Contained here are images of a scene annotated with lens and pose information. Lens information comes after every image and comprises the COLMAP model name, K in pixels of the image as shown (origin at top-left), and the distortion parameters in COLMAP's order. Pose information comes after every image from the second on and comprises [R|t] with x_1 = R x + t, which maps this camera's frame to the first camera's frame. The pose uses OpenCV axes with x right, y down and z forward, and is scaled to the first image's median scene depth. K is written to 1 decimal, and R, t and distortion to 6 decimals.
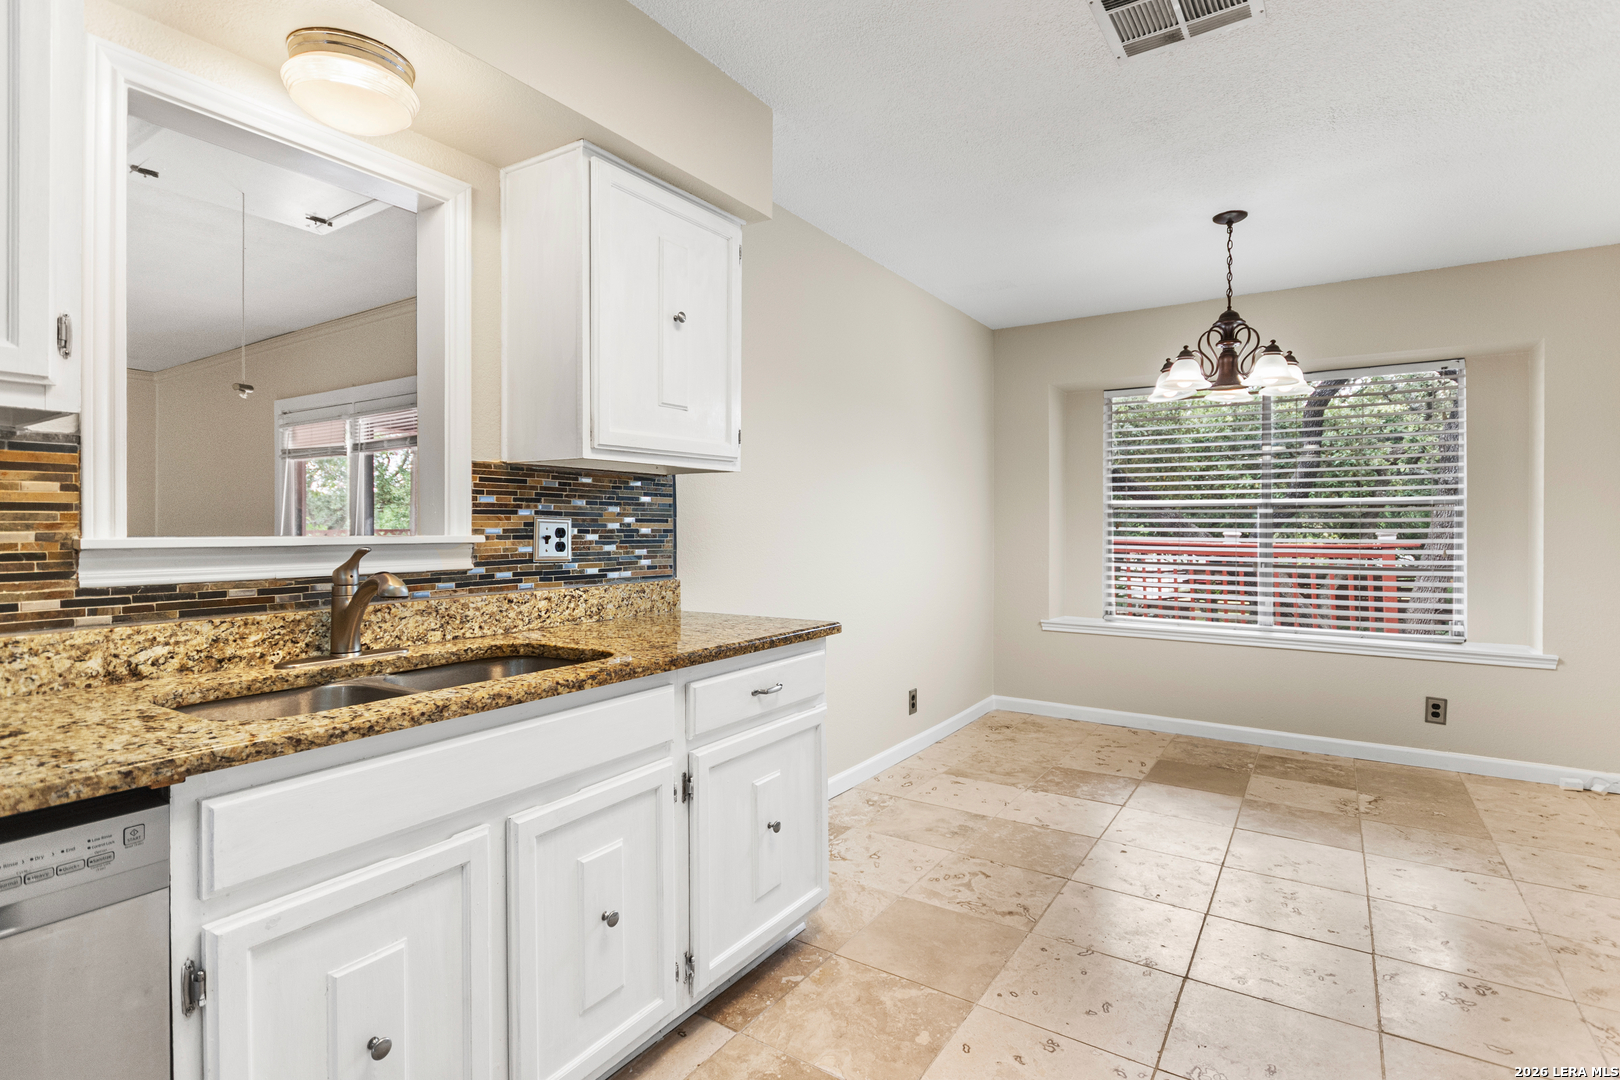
lens RADIAL K [[791.1, 0, 810.0], [0, 791.1, 532.5], [0, 0, 1]] dist [0.000896, -0.001095]
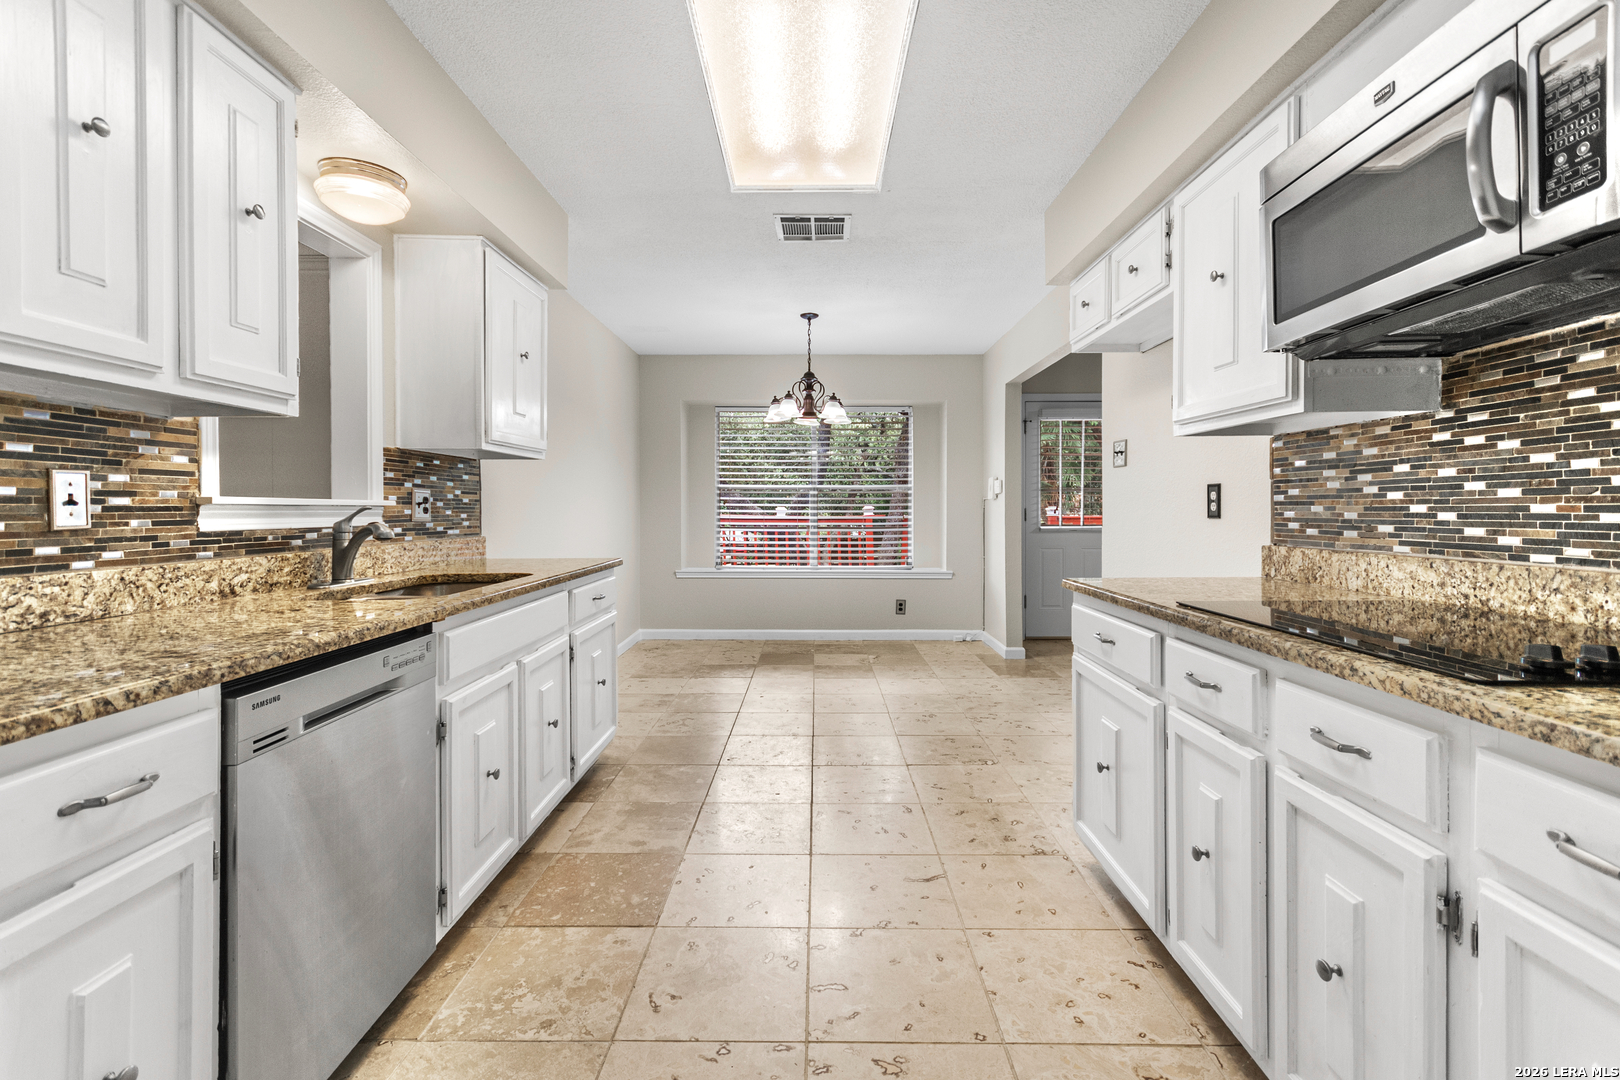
lens RADIAL K [[727.3, 0, 811.2], [0, 727.3, 533.6], [0, 0, 1]] dist [0.001592, 0.000158]
pose [[0.838507, -0.021500, 0.544467, -0.457988], [0.007518, 0.999583, 0.027894, 0.029098], [-0.544839, -0.019296, 0.838319, -0.439760]]
